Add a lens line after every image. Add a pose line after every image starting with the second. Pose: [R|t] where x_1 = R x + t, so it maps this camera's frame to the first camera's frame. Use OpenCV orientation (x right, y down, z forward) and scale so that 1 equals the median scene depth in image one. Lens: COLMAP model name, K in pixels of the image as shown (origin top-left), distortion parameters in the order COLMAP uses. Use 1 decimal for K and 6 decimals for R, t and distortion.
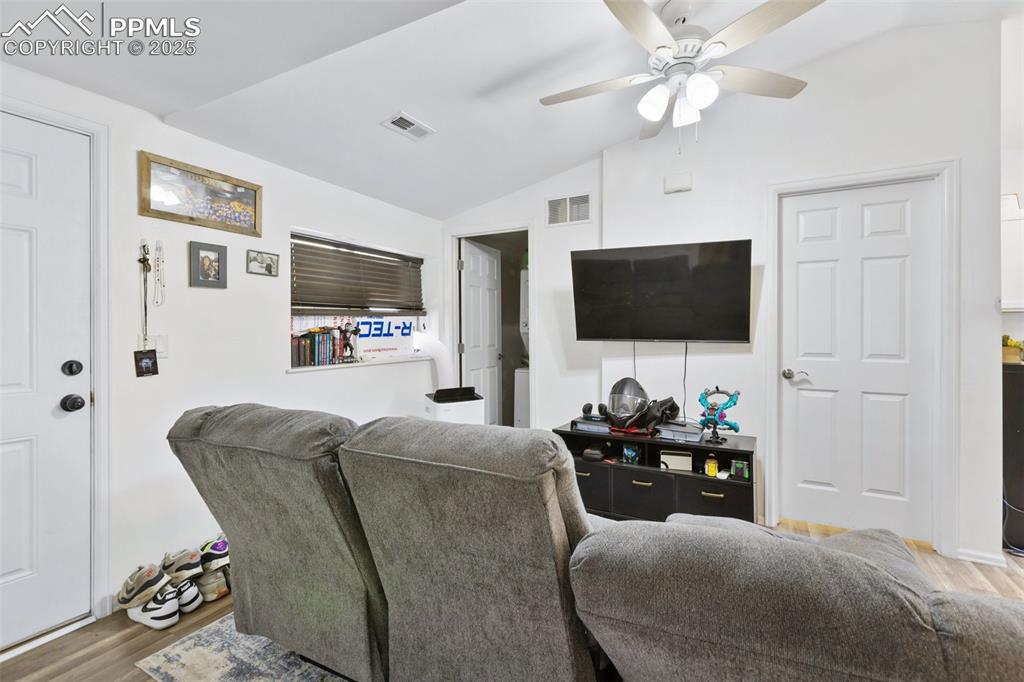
lens RADIAL K [[457.1, 0, 515.0], [0, 457.1, 334.2], [0, 0, 1]] dist [-0.000114, -0.000066]
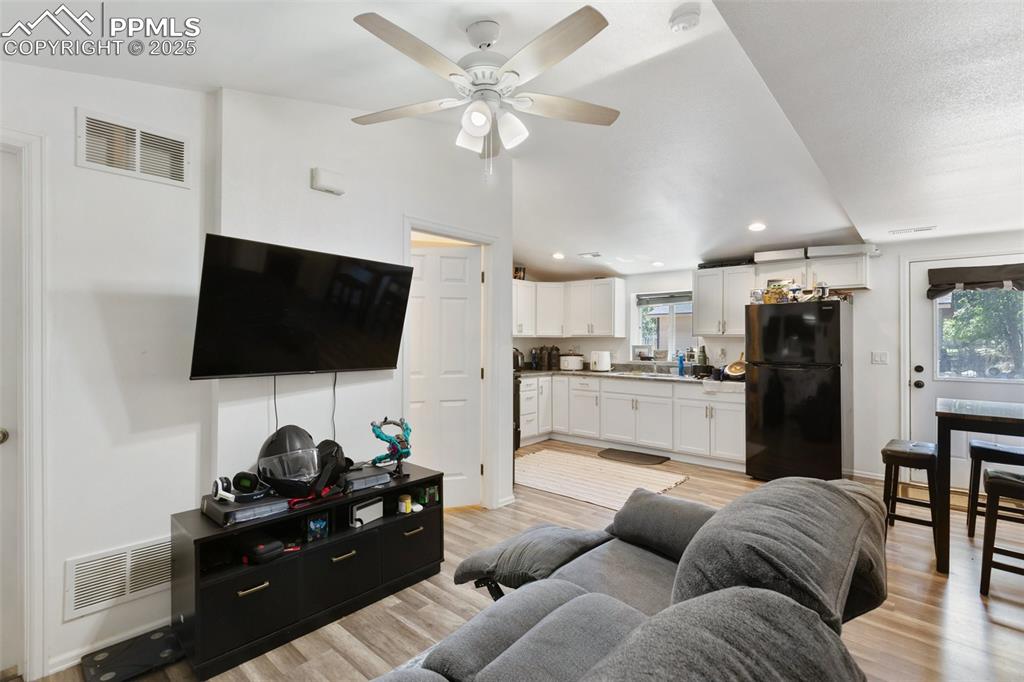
lens RADIAL K [[467.0, 0, 512.0], [0, 467.0, 341.0], [0, 0, 1]] dist [0.000165, 0.000085]
pose [[0.244481, -0.001565, 0.969653, -0.420220], [0.008600, 0.999963, -0.000554, -0.039825], [-0.969616, 0.008474, 0.244486, 0.511089]]
